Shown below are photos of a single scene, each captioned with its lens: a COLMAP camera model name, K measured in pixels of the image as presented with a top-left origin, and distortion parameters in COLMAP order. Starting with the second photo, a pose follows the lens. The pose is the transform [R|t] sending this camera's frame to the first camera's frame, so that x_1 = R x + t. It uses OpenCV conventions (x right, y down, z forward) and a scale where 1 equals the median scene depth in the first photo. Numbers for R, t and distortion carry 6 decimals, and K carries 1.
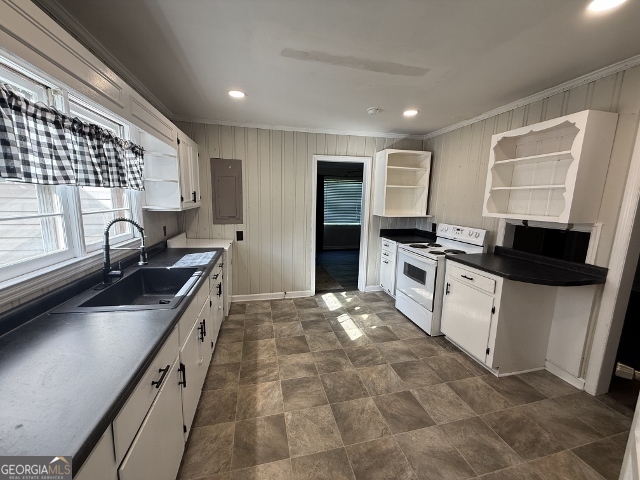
lens RADIAL K [[255.4, 0, 318.8], [0, 255.4, 240.2], [0, 0, 1]] dist [-0.001545, 0.000280]
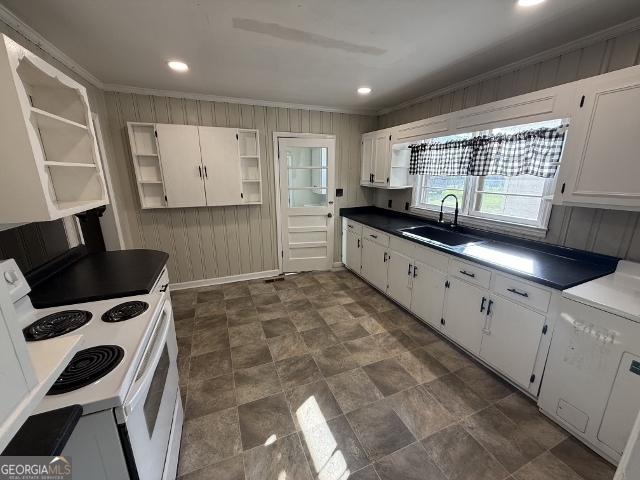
lens RADIAL K [[255.4, 0, 318.2], [0, 255.4, 237.5], [0, 0, 1]] dist [-0.001545, 0.000280]
pose [[-0.988430, 0.021172, -0.150191, 0.261349], [-0.040264, 0.918057, 0.394399, -0.327864], [0.146234, 0.395883, -0.906583, 1.811027]]
